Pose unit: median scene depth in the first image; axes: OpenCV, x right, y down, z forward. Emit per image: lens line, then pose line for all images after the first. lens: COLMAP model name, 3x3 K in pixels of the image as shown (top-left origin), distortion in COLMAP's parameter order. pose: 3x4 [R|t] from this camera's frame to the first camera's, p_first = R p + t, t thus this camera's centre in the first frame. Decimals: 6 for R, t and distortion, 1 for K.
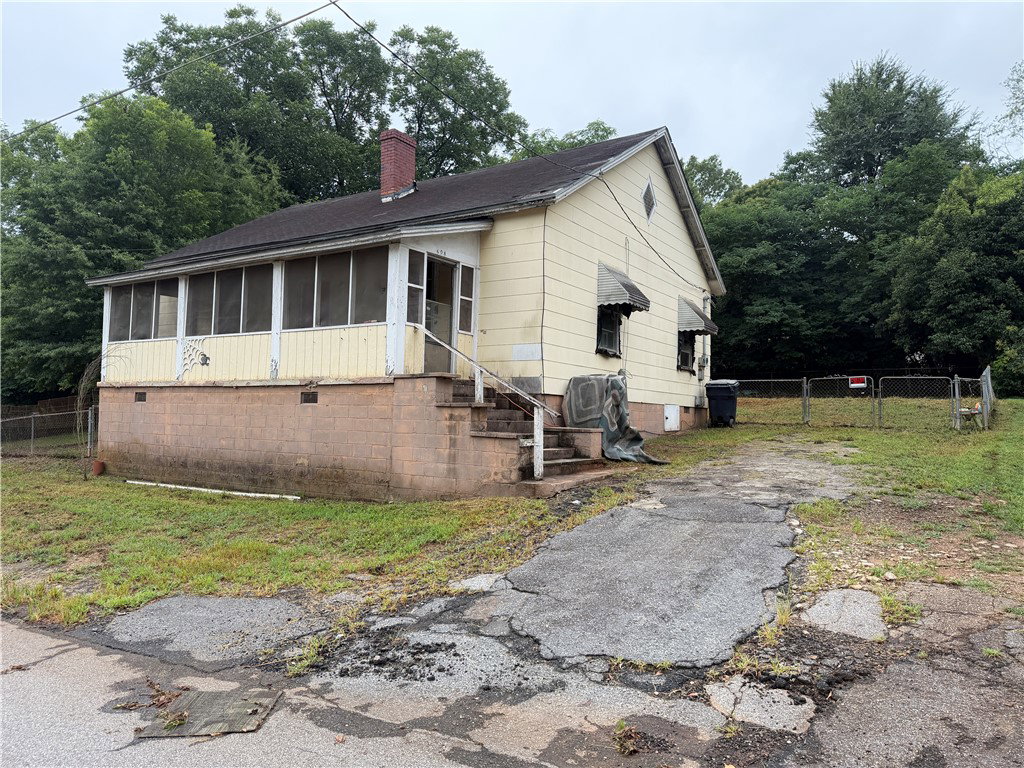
lens RADIAL K [[722.2, 0, 512.0], [0, 722.2, 384.0], [0, 0, 1]] dist [0.053973, -0.068202]
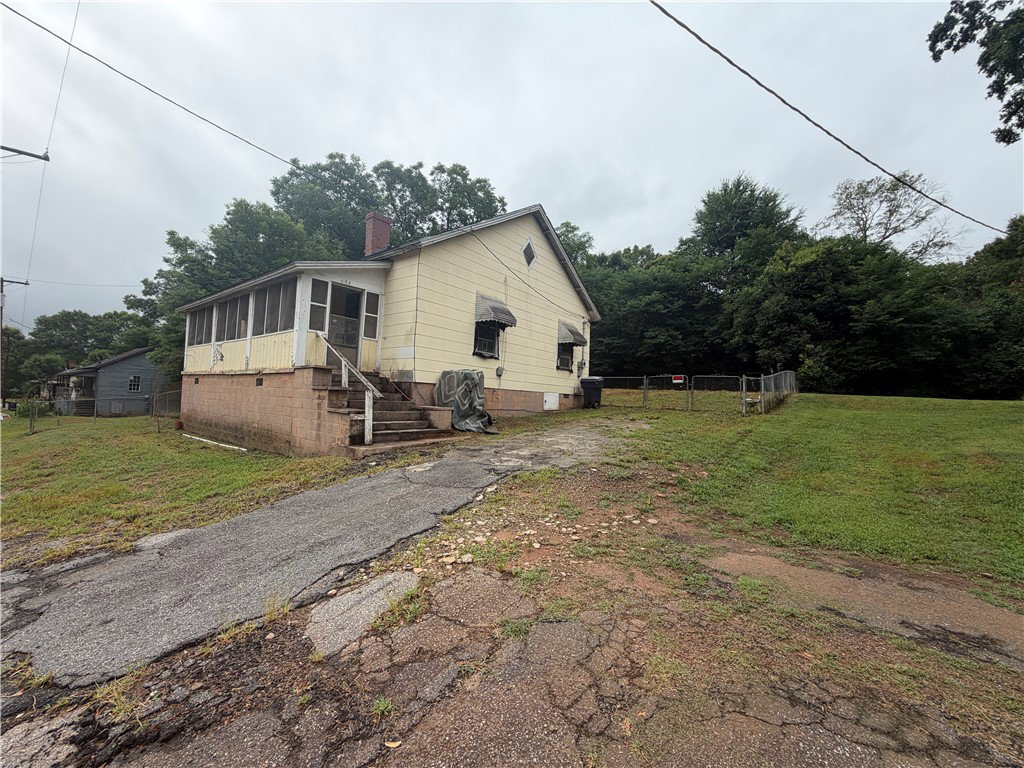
lens RADIAL K [[409.7, 0, 510.7], [0, 409.7, 383.8], [0, 0, 1]] dist [-0.000214, -0.000027]
pose [[0.996106, 0.016472, -0.086608, 0.216009], [-0.015828, 0.999842, 0.008124, 0.005328], [0.086728, -0.006722, 0.996209, 0.158581]]
